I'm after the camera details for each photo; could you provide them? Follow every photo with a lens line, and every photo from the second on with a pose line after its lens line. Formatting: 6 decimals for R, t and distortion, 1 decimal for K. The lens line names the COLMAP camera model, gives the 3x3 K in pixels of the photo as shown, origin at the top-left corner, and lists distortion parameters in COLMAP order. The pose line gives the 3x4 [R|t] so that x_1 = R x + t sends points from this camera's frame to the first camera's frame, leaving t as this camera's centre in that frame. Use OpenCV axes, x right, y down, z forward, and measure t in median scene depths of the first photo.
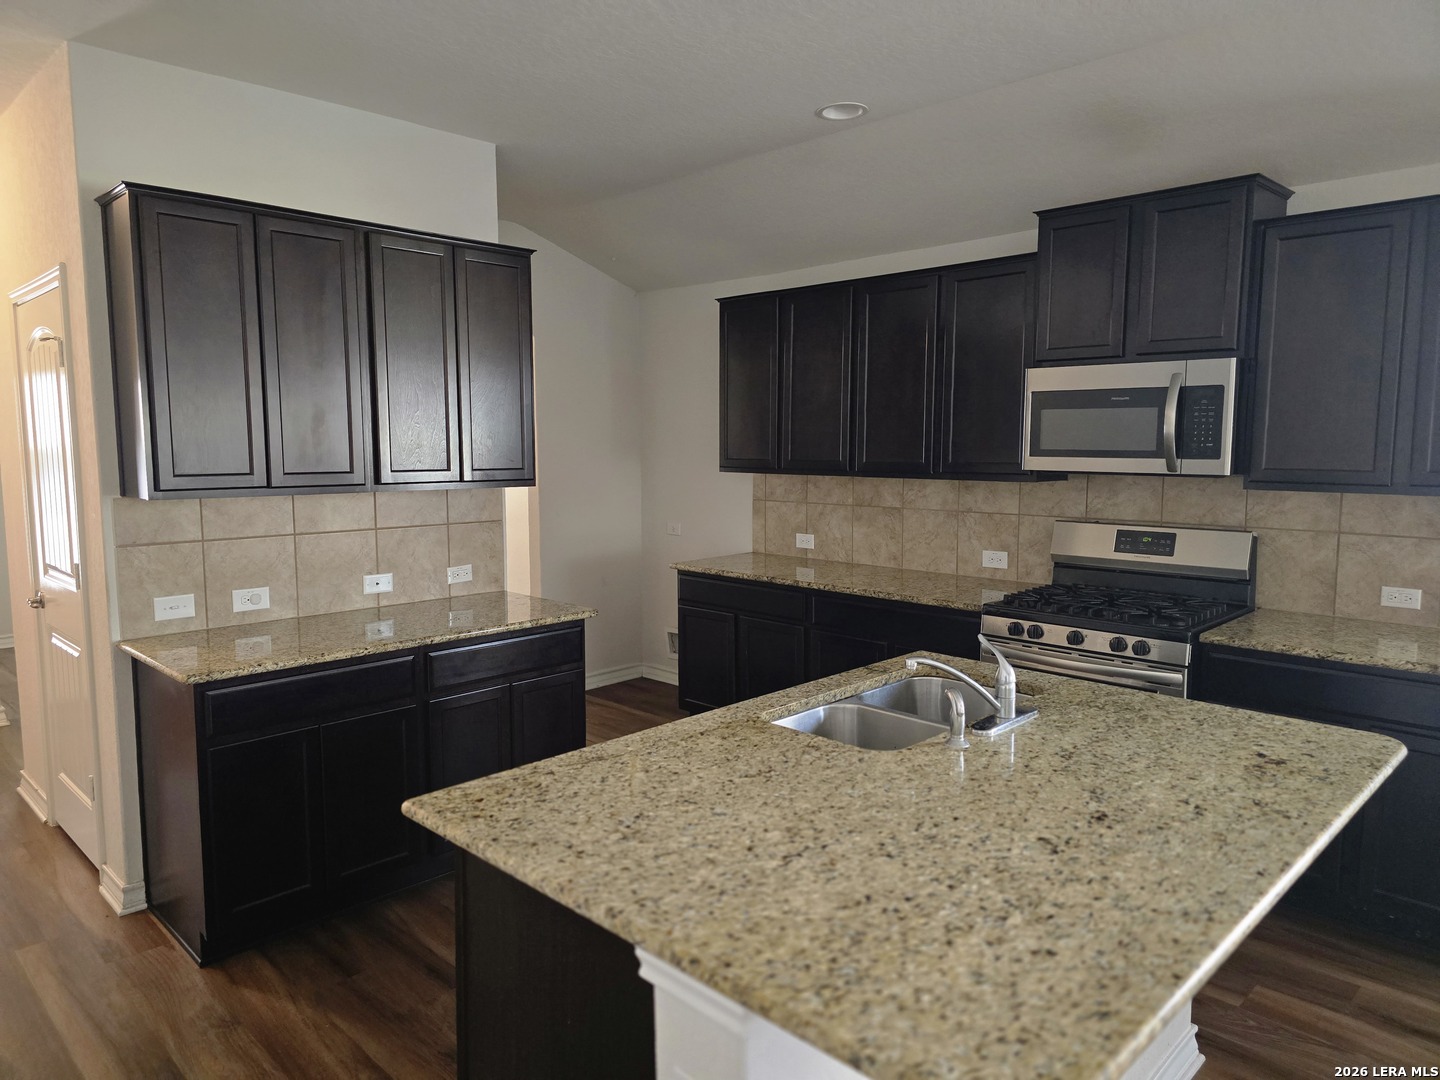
lens RADIAL K [[966.5, 0, 720.6], [0, 966.5, 537.3], [0, 0, 1]] dist [0.043614, -0.029625]
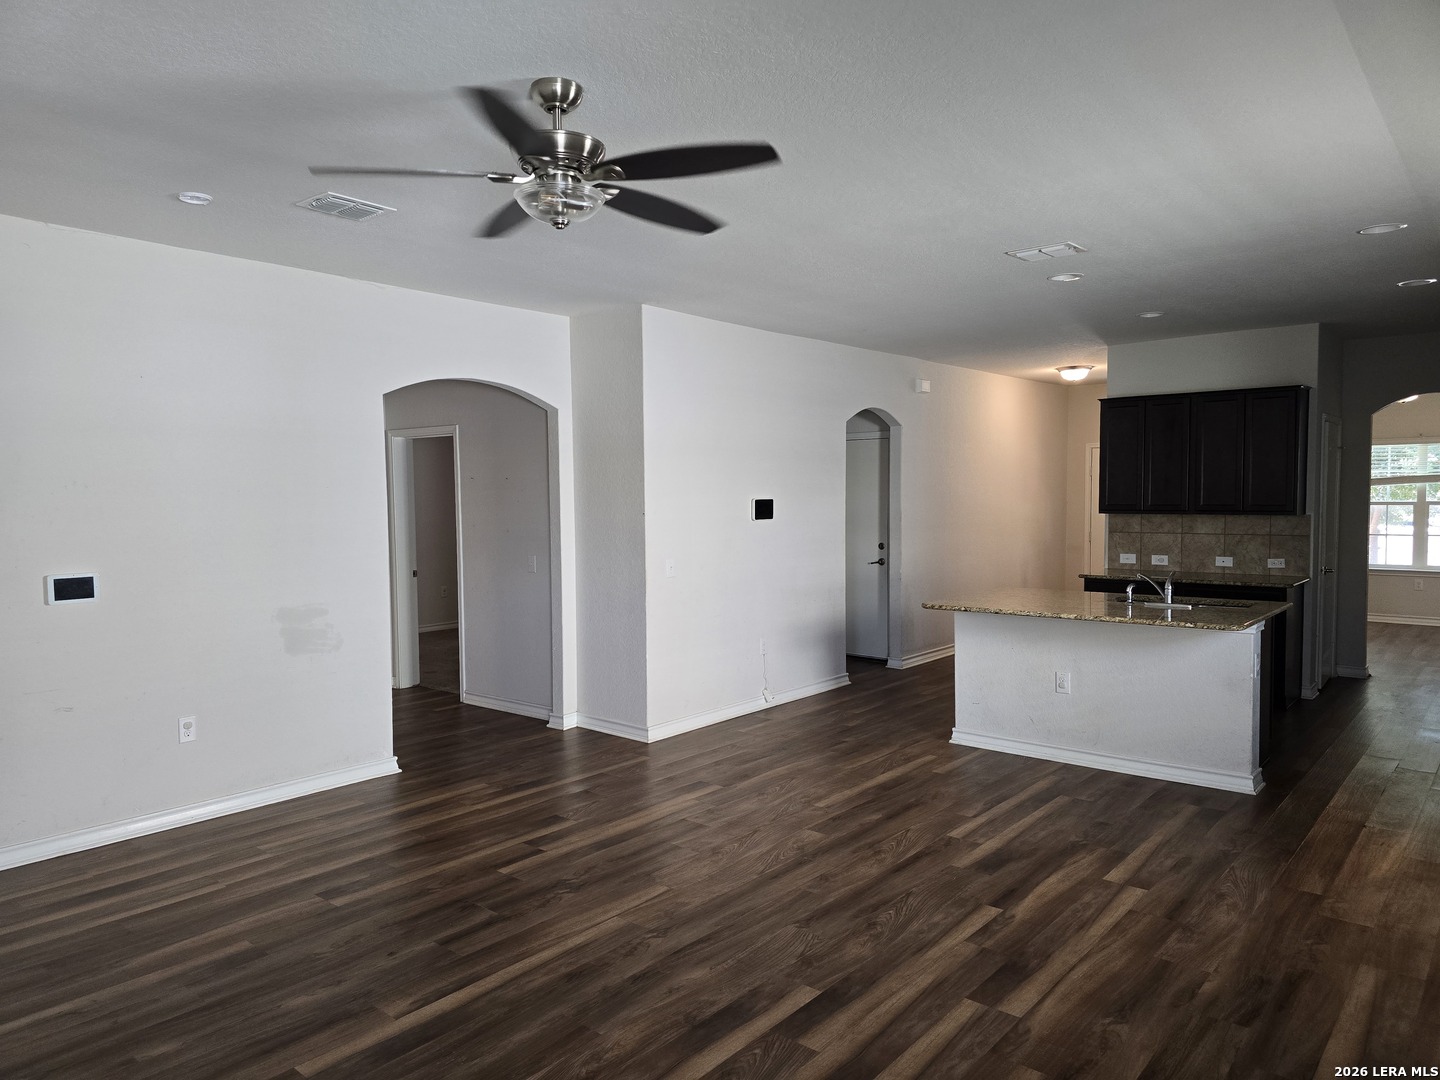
lens RADIAL K [[966.5, 0, 713.8], [0, 966.5, 538.2], [0, 0, 1]] dist [0.043614, -0.029625]
pose [[0.079043, 0.046076, -0.995806, 1.674937], [-0.091128, 0.995083, 0.038810, 0.019058], [0.992697, 0.087679, 0.082853, -0.220026]]
